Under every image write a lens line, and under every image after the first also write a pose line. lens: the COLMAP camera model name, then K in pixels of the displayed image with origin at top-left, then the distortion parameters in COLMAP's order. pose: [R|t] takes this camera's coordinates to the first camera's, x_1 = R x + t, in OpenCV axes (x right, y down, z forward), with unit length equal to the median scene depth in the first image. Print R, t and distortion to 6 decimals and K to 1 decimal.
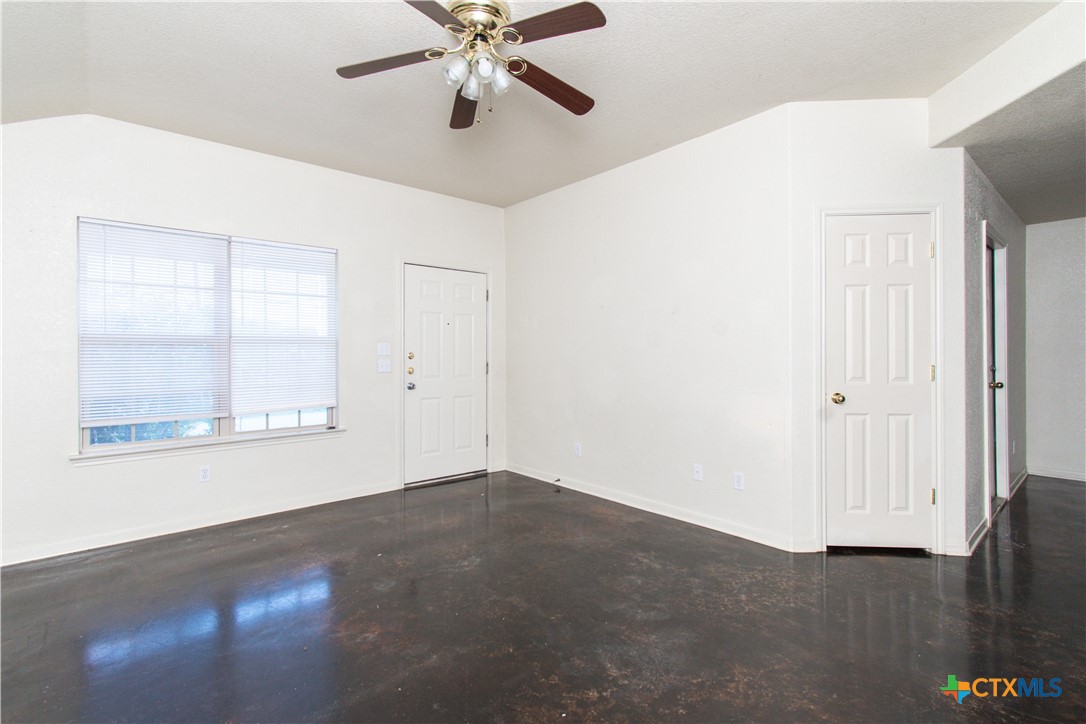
lens RADIAL K [[507.6, 0, 543.0], [0, 507.6, 362.0], [0, 0, 1]] dist [-0.001481, -0.000832]
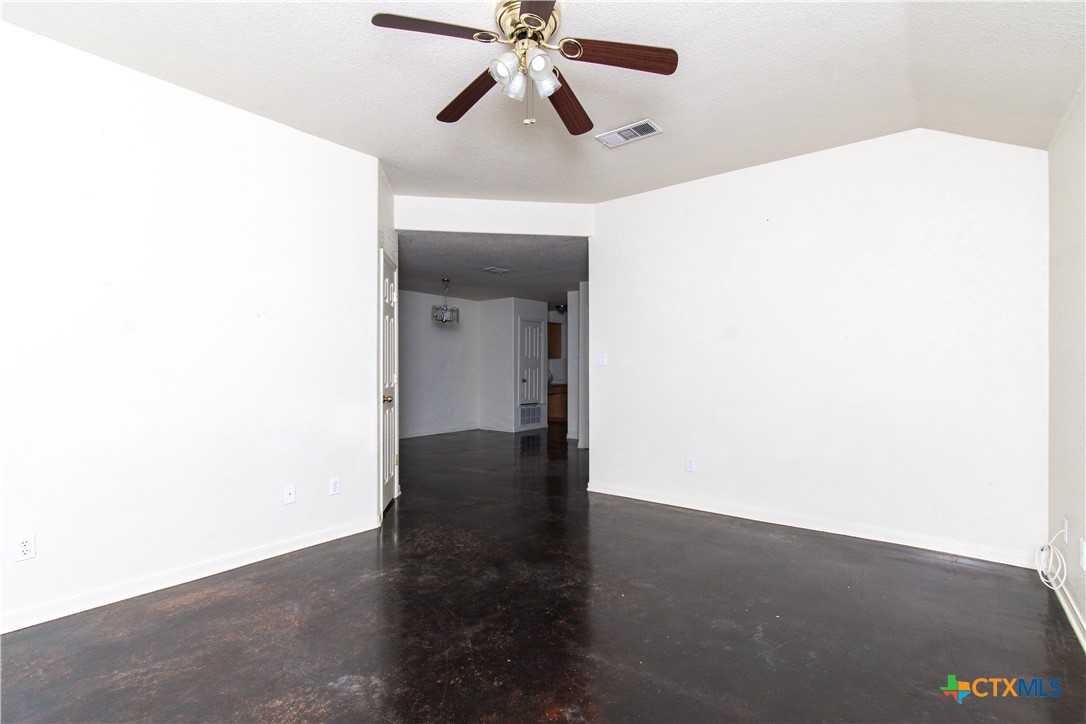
lens RADIAL K [[507.6, 0, 543.0], [0, 507.6, 362.0], [0, 0, 1]] dist [-0.001481, -0.000832]
pose [[-0.187973, 0.010443, 0.982119, -0.924587], [0.018122, 0.999810, -0.007163, -0.010564], [-0.982007, 0.016452, -0.188127, 0.968290]]
